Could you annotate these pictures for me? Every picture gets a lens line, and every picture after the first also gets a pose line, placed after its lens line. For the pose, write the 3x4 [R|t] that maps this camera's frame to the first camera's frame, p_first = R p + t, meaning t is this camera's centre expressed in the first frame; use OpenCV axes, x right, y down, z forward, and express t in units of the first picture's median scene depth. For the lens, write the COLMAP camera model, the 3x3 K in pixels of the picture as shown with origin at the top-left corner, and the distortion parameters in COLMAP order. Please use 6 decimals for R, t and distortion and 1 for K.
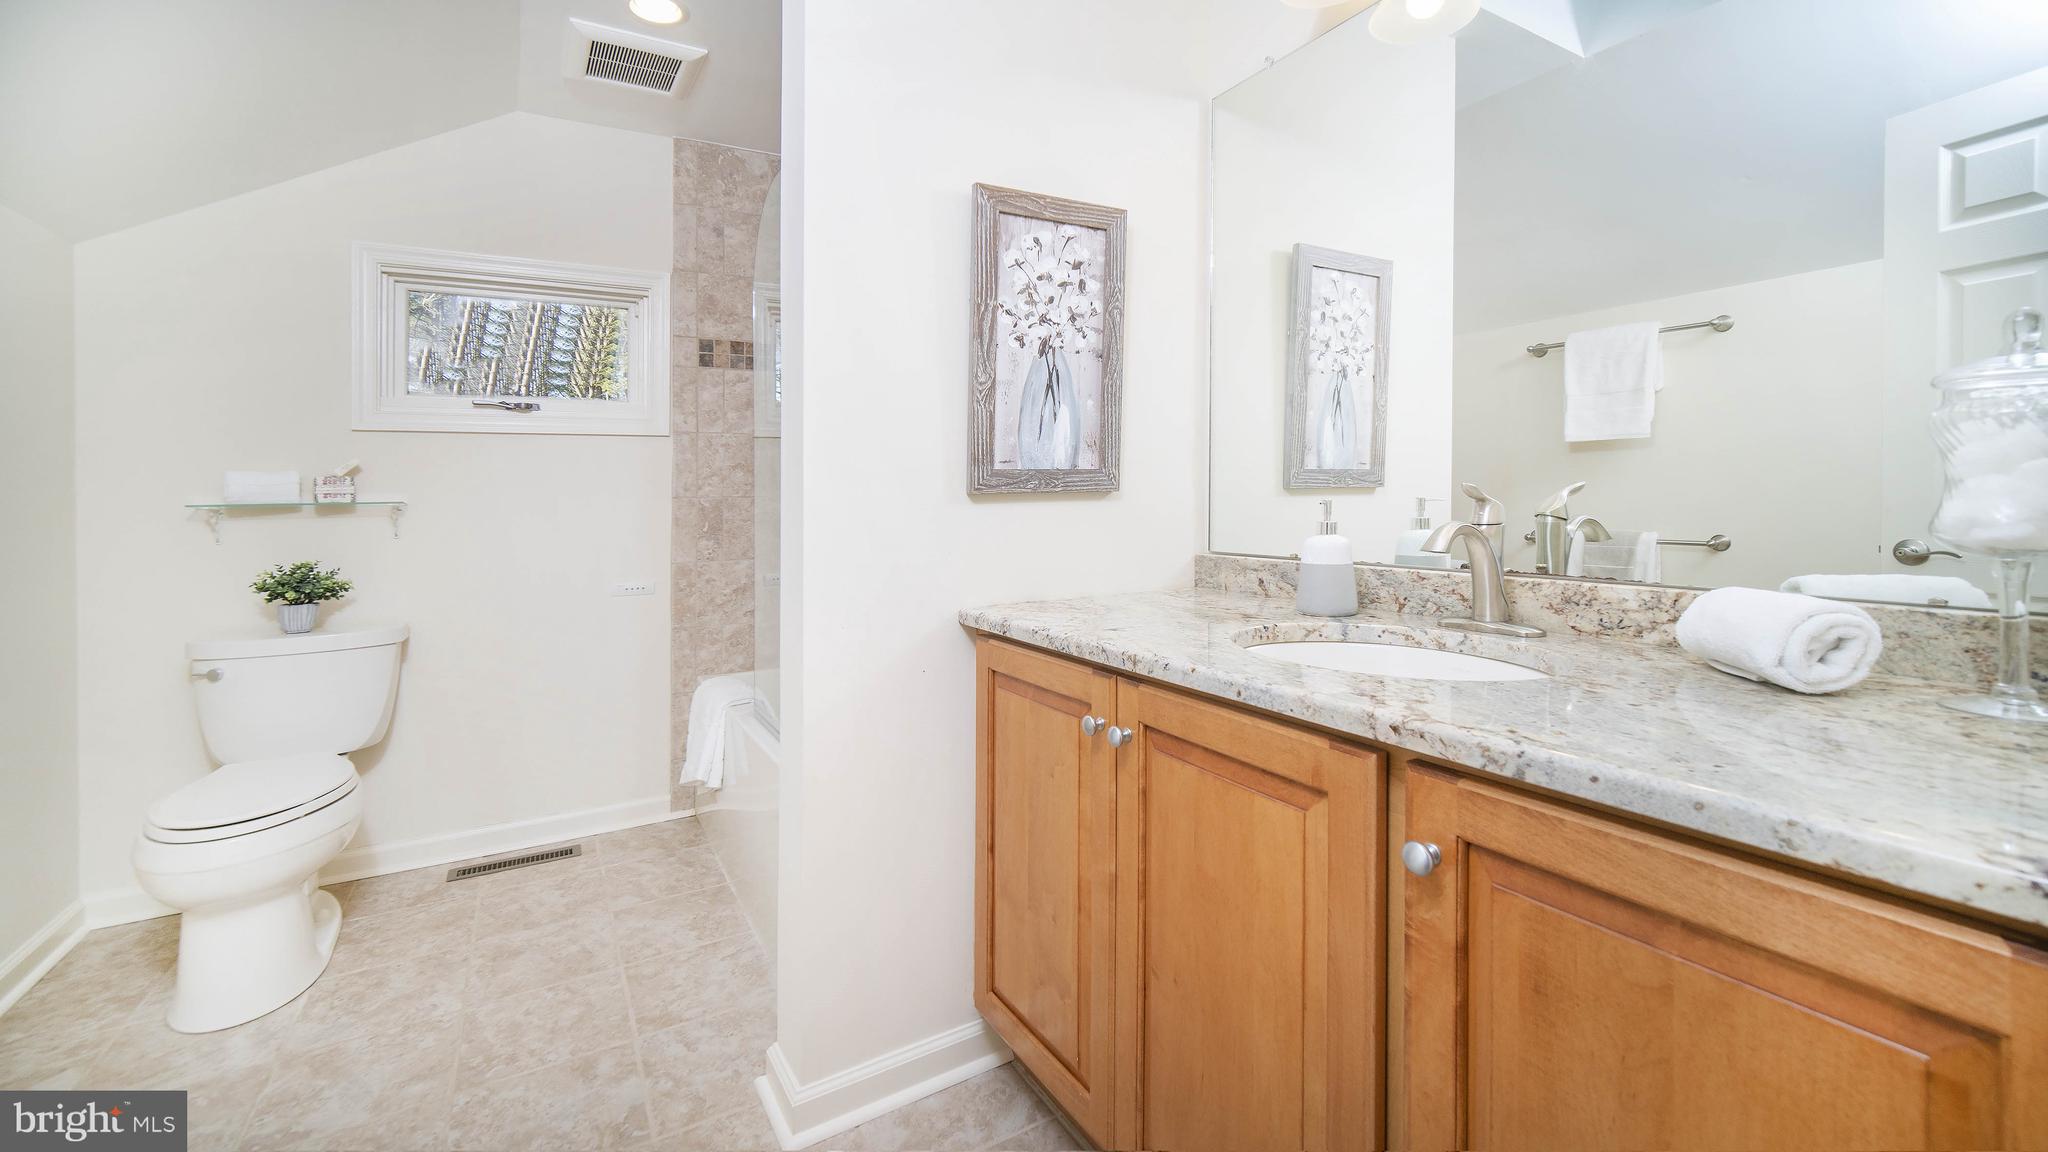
lens RADIAL K [[820.7, 0, 1023.3], [0, 820.7, 497.0], [0, 0, 1]] dist [0.000468, 0.000058]
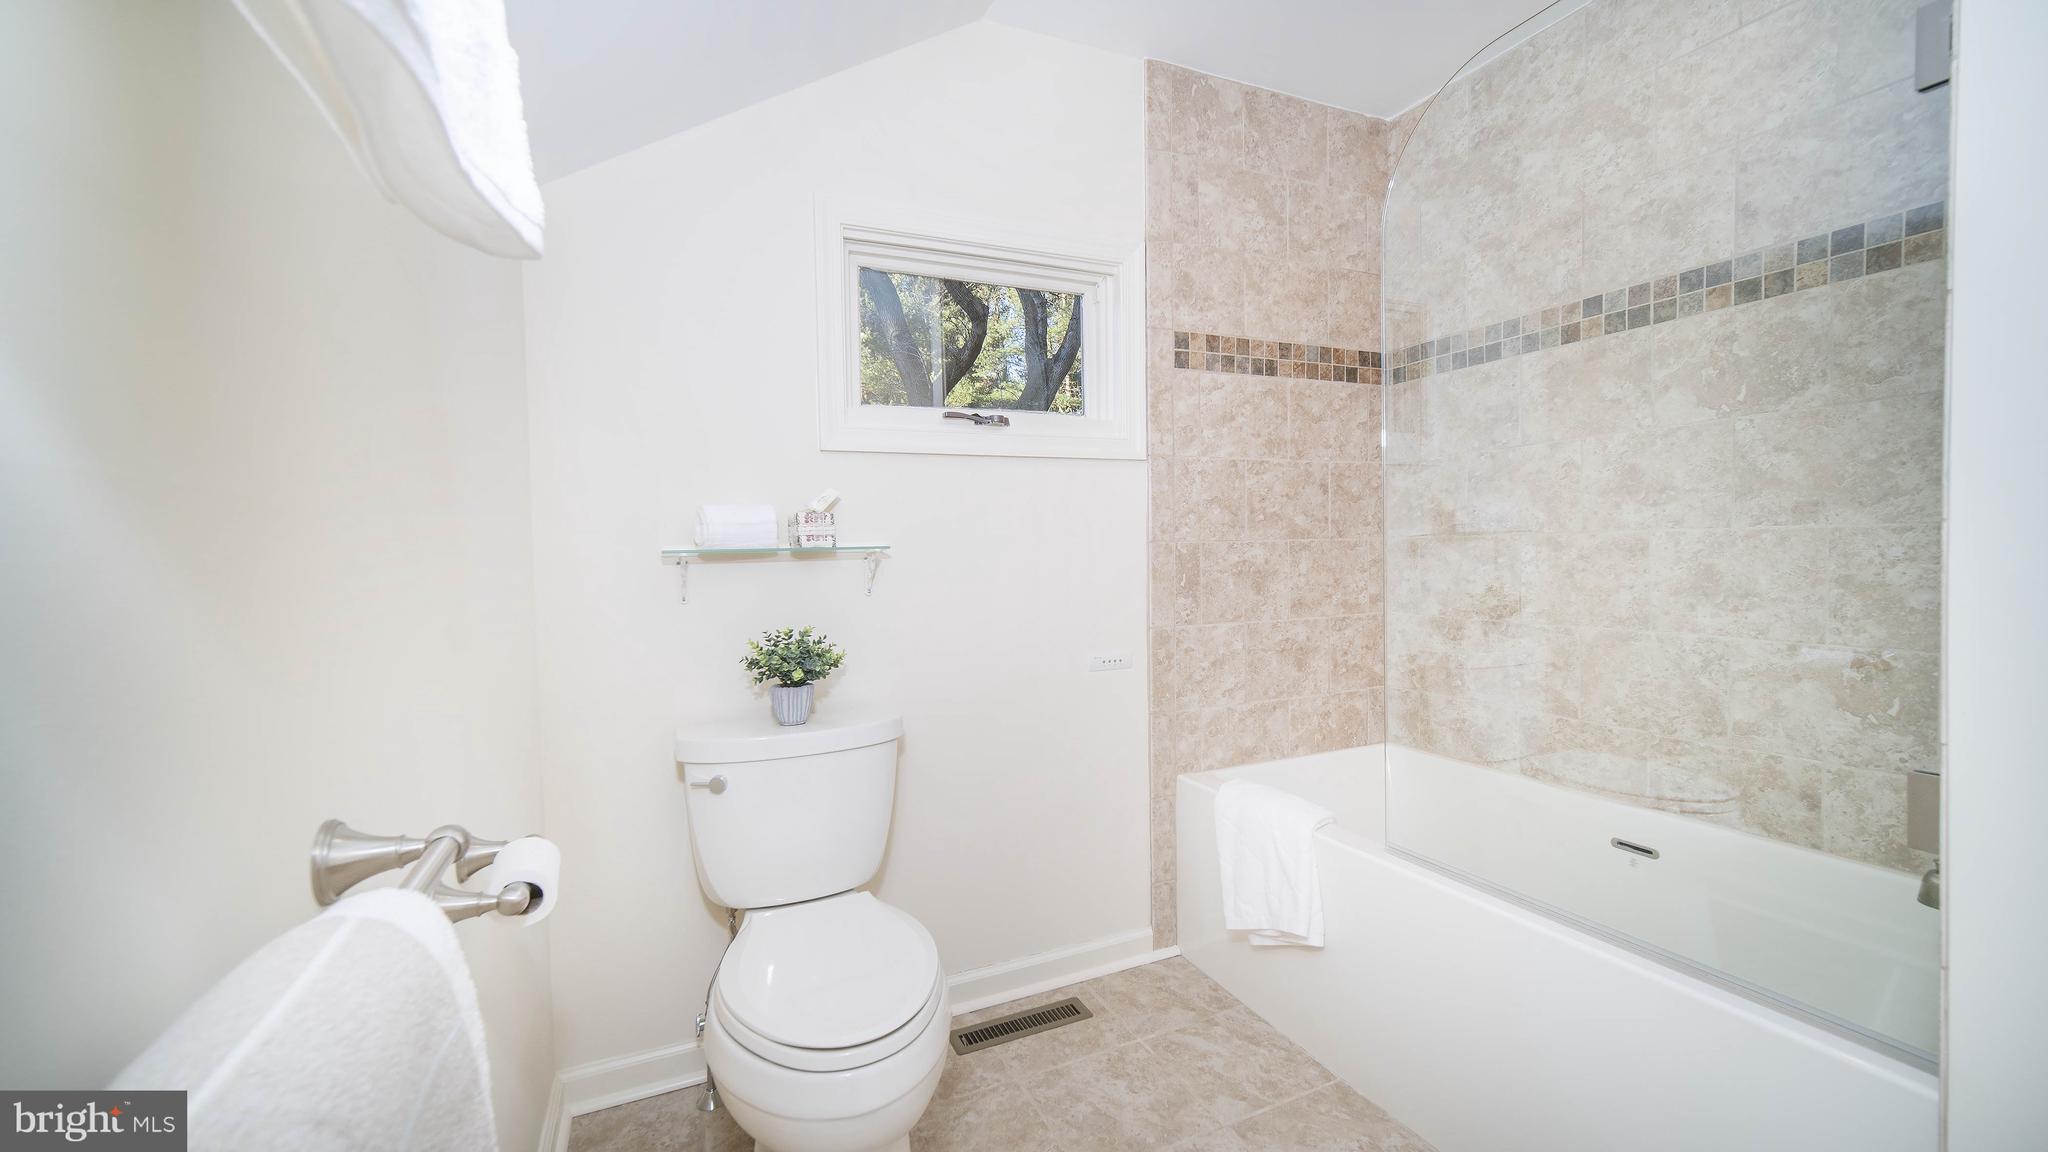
lens RADIAL K [[838.5, 0, 1024.0], [0, 838.5, 576.0], [0, 0, 1]] dist [-0.000435, -0.000096]
pose [[0.994618, 0.006382, -0.103415, -0.459310], [-0.002130, 0.999150, 0.041168, 0.000863], [0.103590, -0.040726, 0.993786, 0.214218]]
